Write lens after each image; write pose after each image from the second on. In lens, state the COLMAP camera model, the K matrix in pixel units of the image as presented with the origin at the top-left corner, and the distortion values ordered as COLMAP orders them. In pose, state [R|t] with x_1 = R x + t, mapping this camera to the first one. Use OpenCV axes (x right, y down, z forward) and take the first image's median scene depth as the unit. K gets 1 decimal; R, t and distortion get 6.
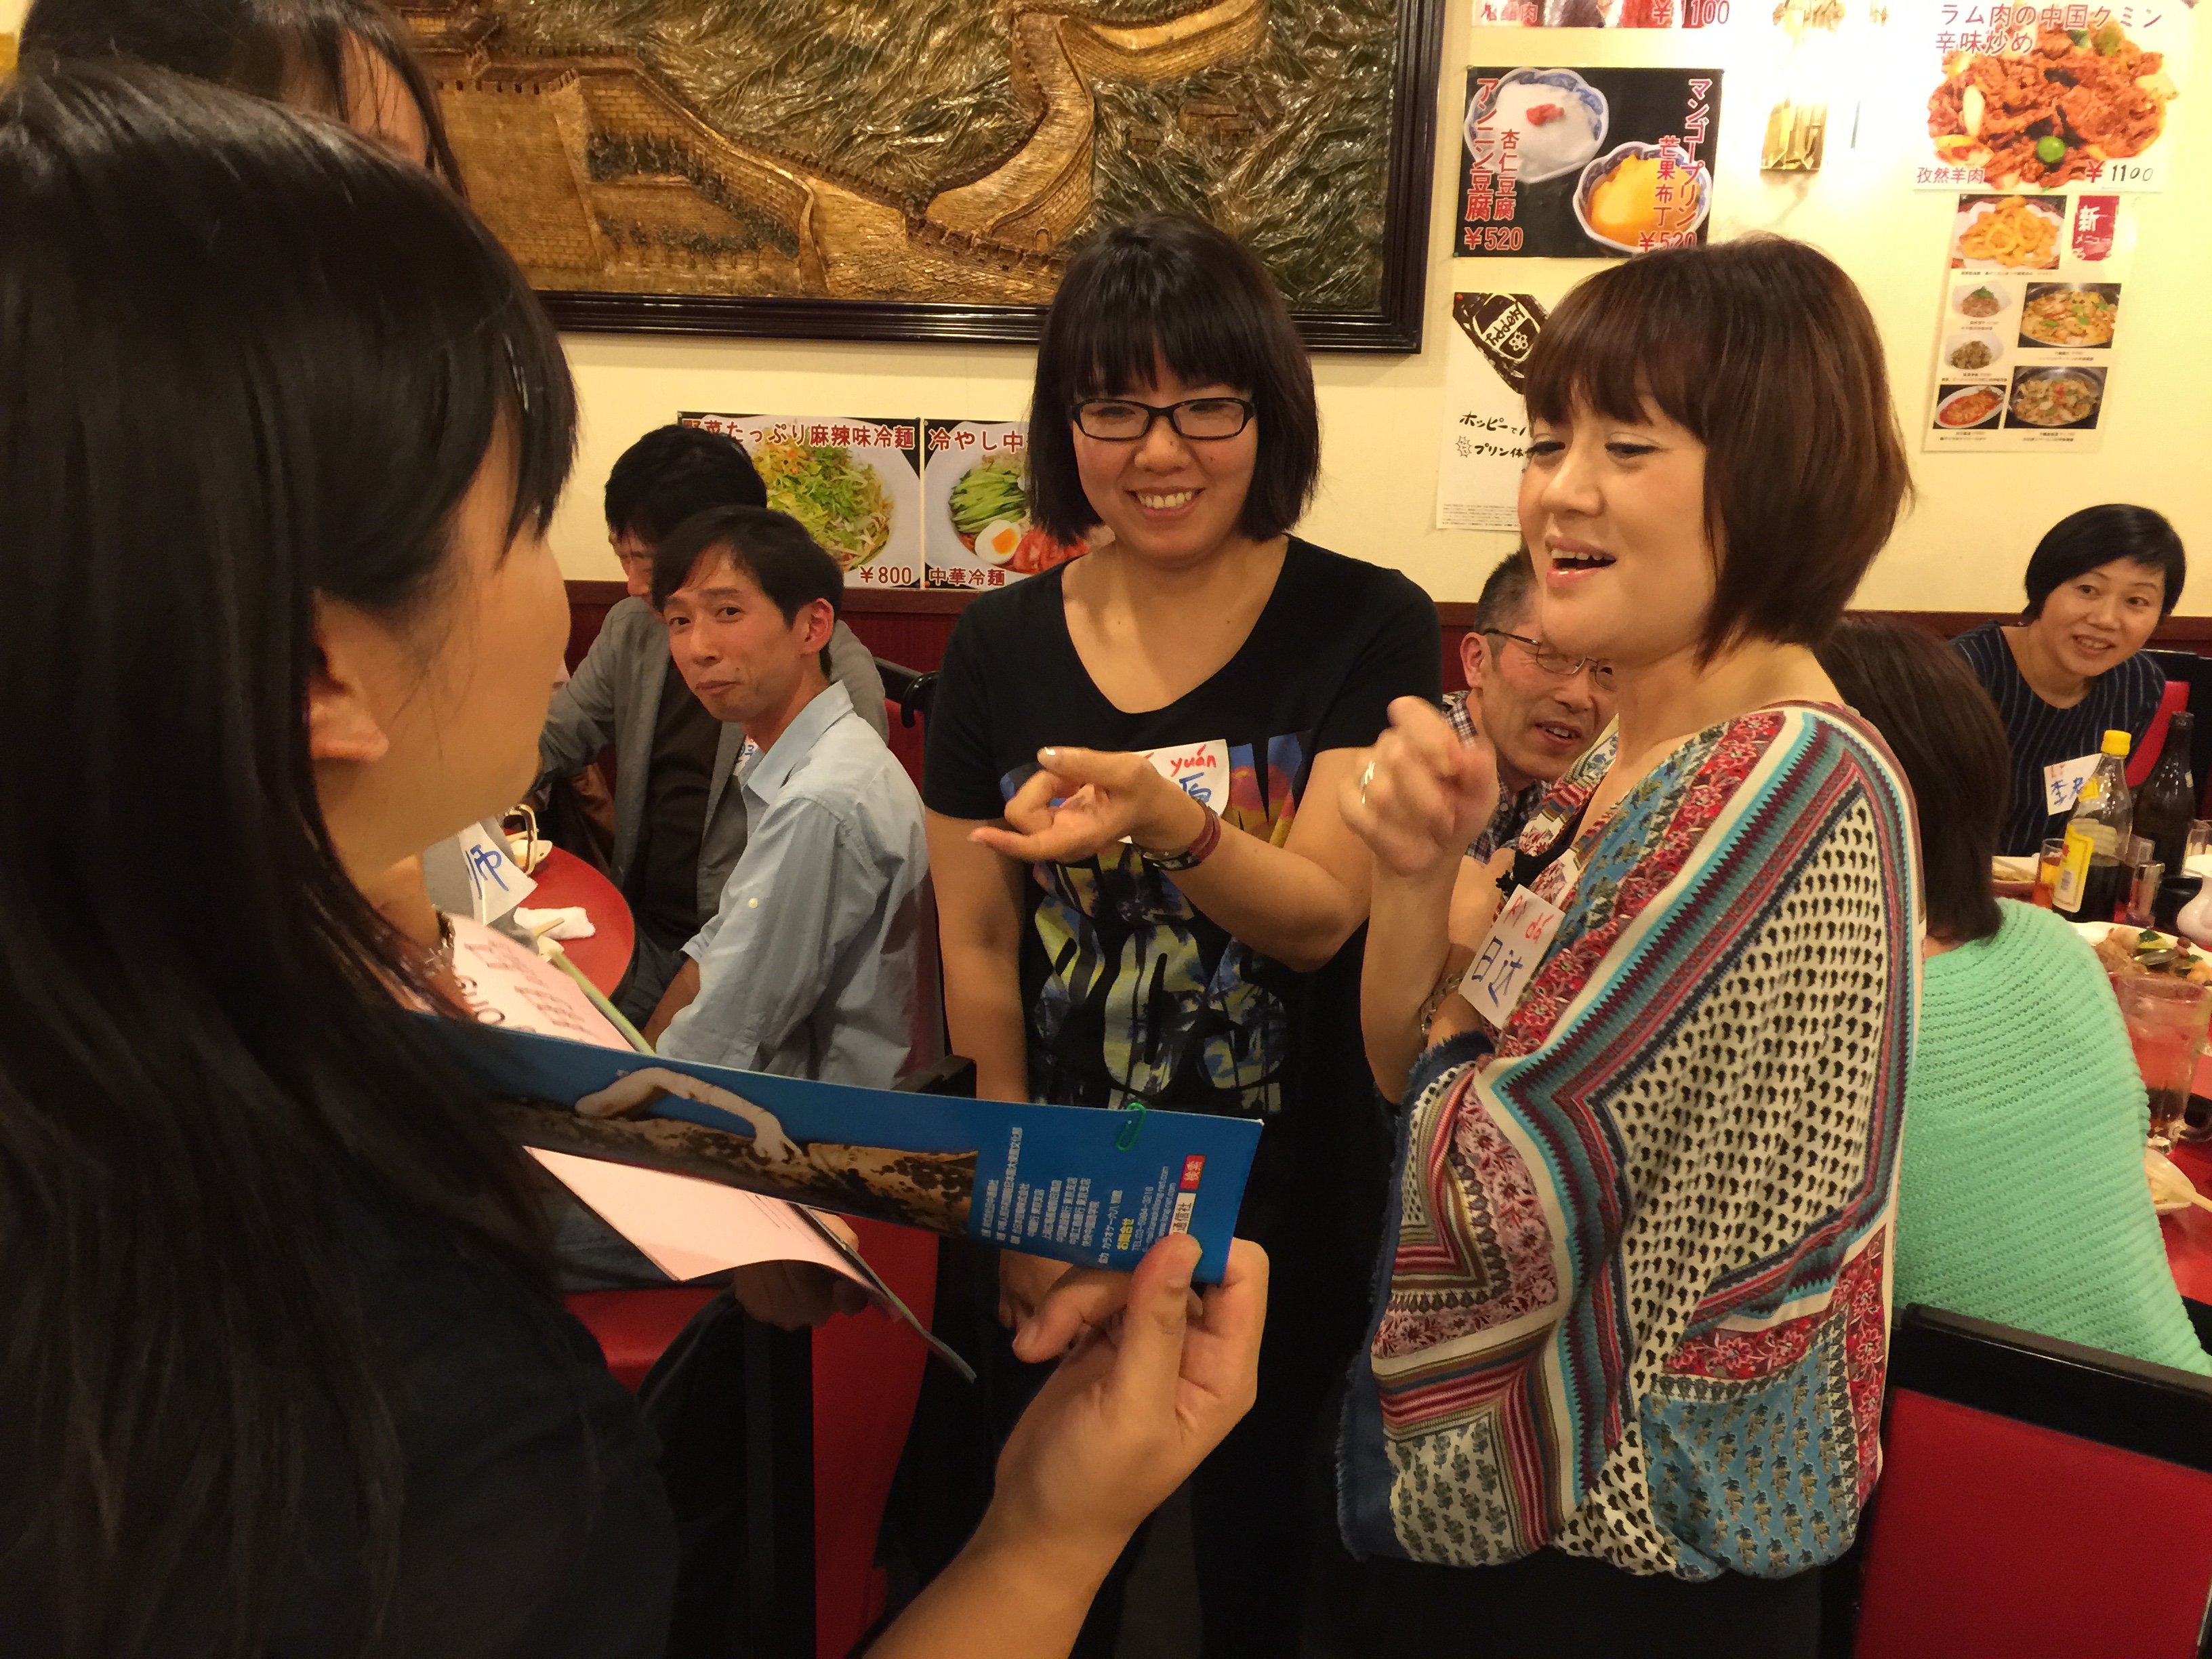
lens RADIAL K [[1874.0, 0, 1103.2], [0, 1874.0, 812.0], [0, 0, 1]] dist [0.087757, -0.113625]
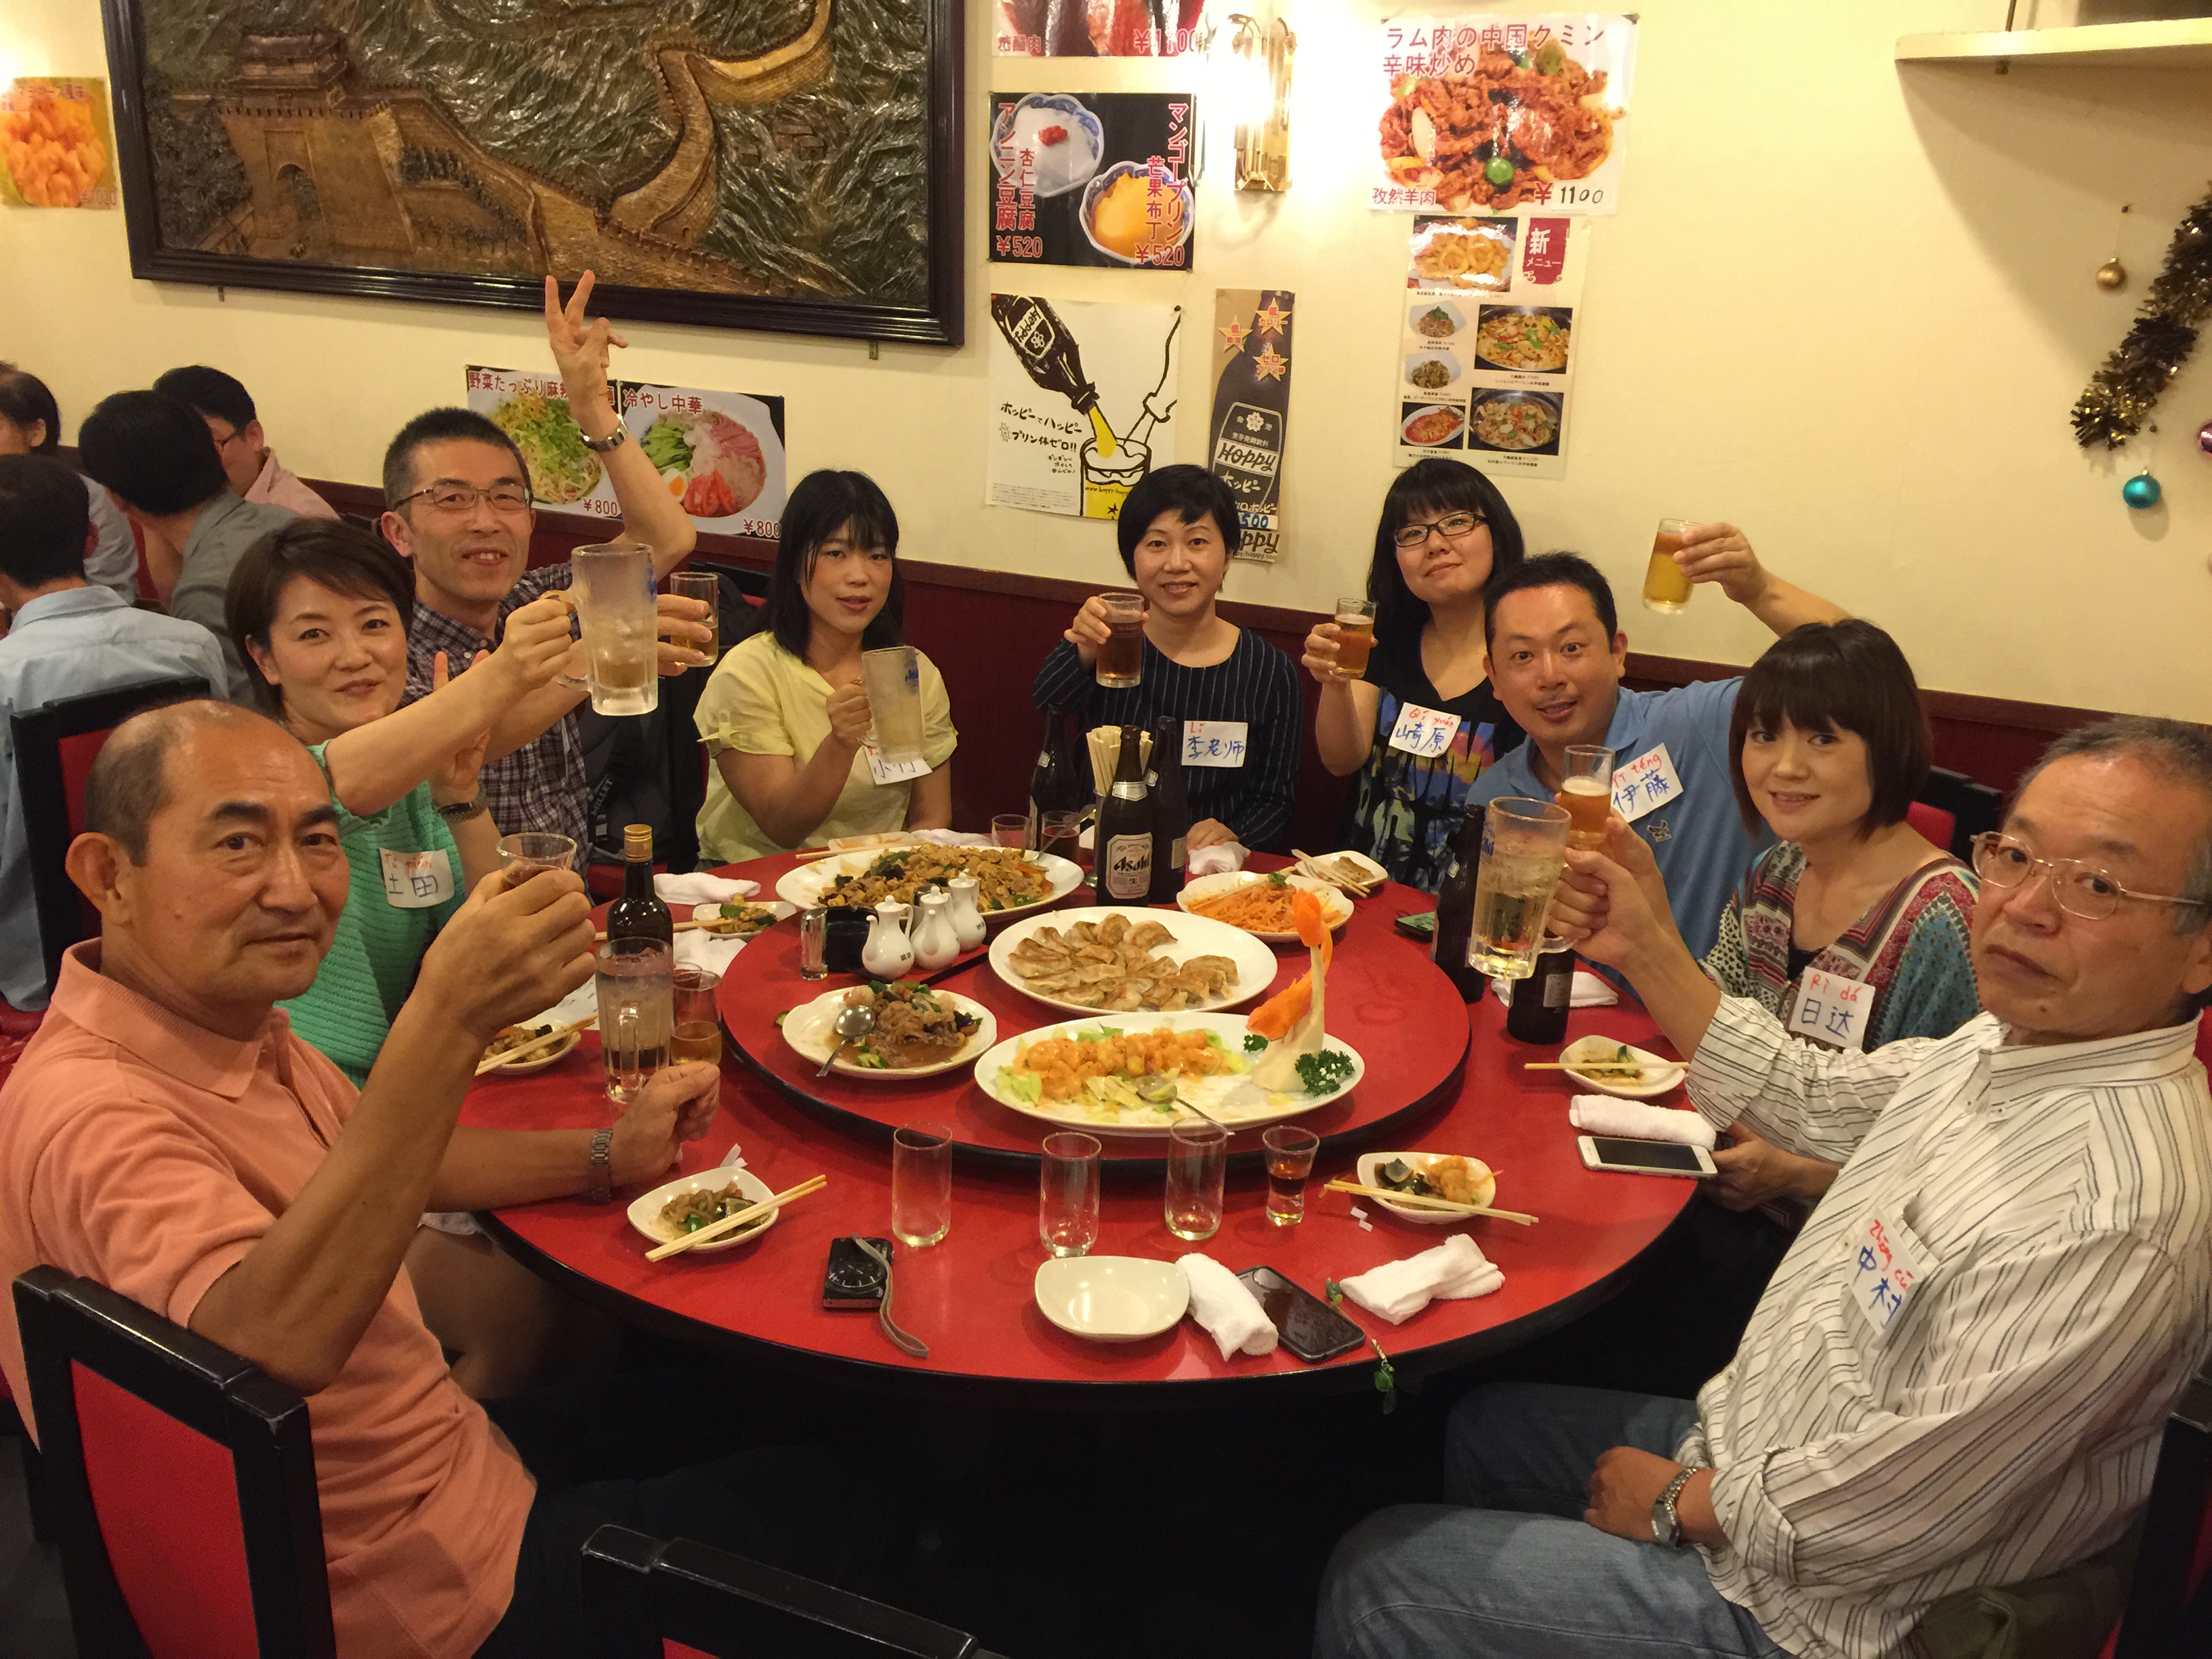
lens RADIAL K [[1874.0, 0, 1083.2], [0, 1874.0, 815.9], [0, 0, 1]] dist [0.087757, -0.113625]
pose [[0.901360, 0.144418, -0.408281, 0.749012], [-0.142357, 0.989175, 0.035613, -0.016306], [0.409004, 0.026022, 0.912161, 0.009929]]
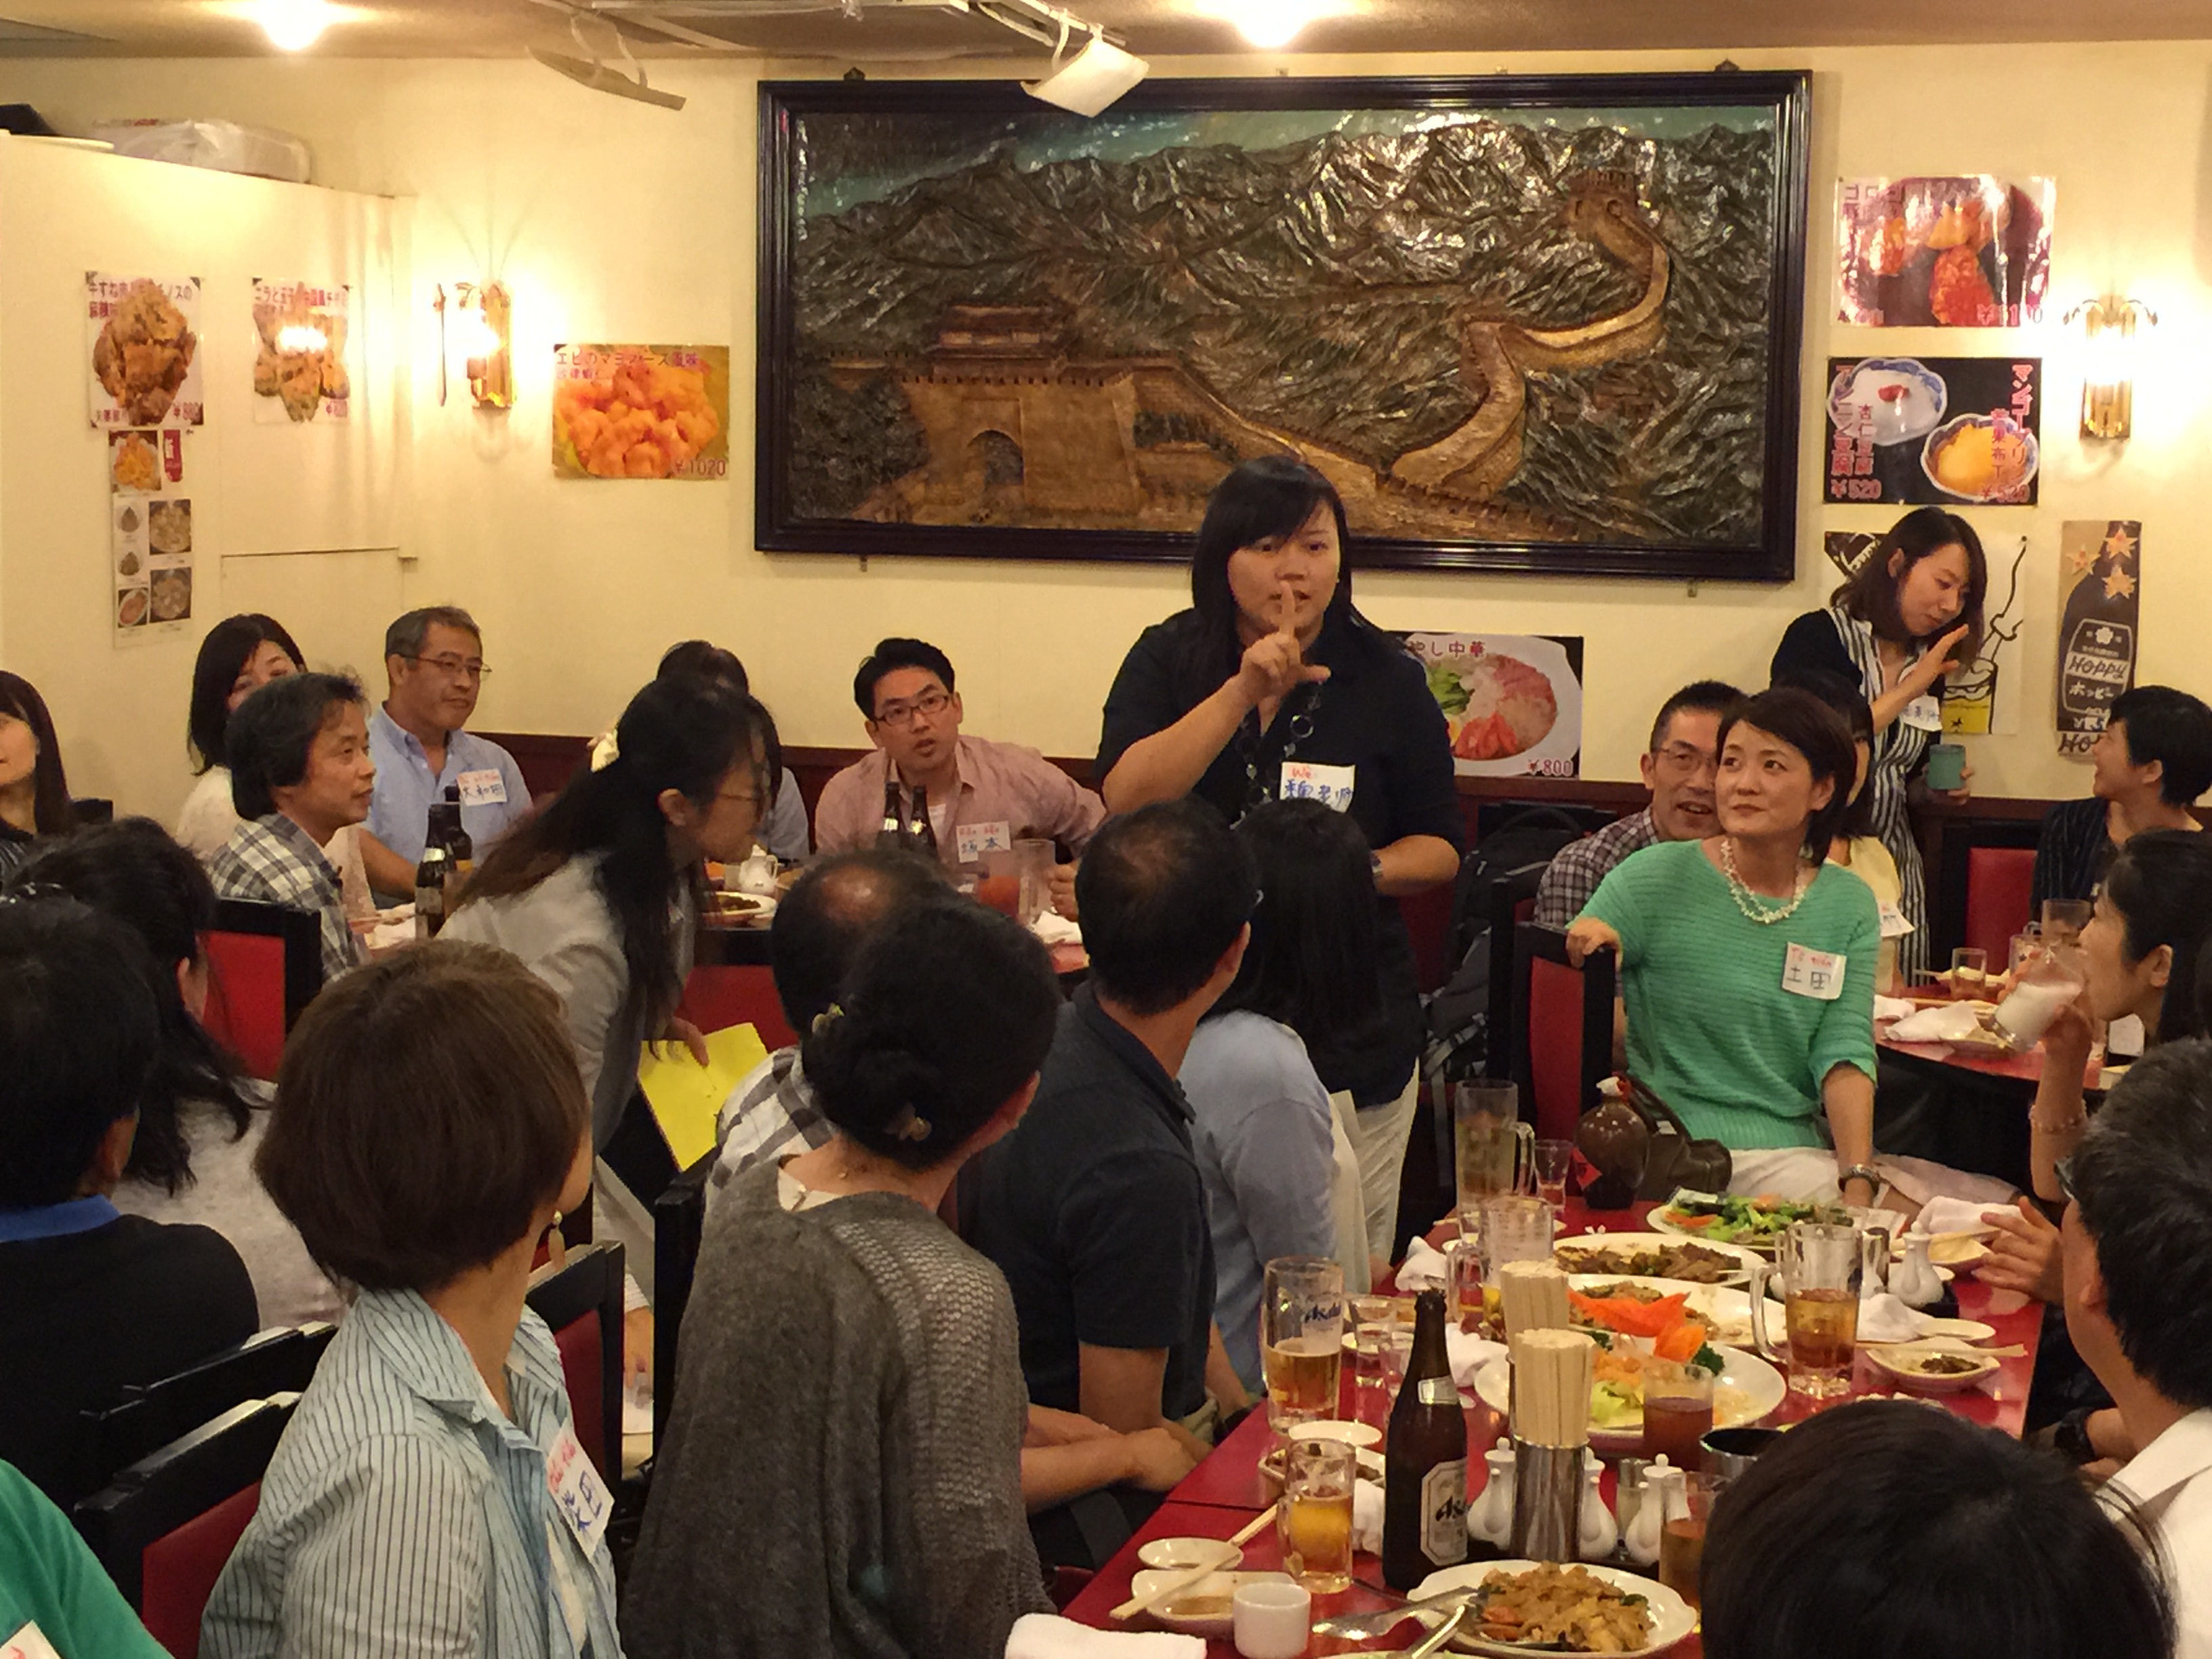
lens RADIAL K [[3516.9, 0, 1097.9], [0, 3516.9, 796.7], [0, 0, 1]] dist [0.052826, 0.000000]
pose [[0.966969, 0.022166, -0.253927, 0.316800], [-0.073005, 0.978560, -0.192587, 0.360275], [0.244214, 0.204764, 0.947856, -1.219554]]
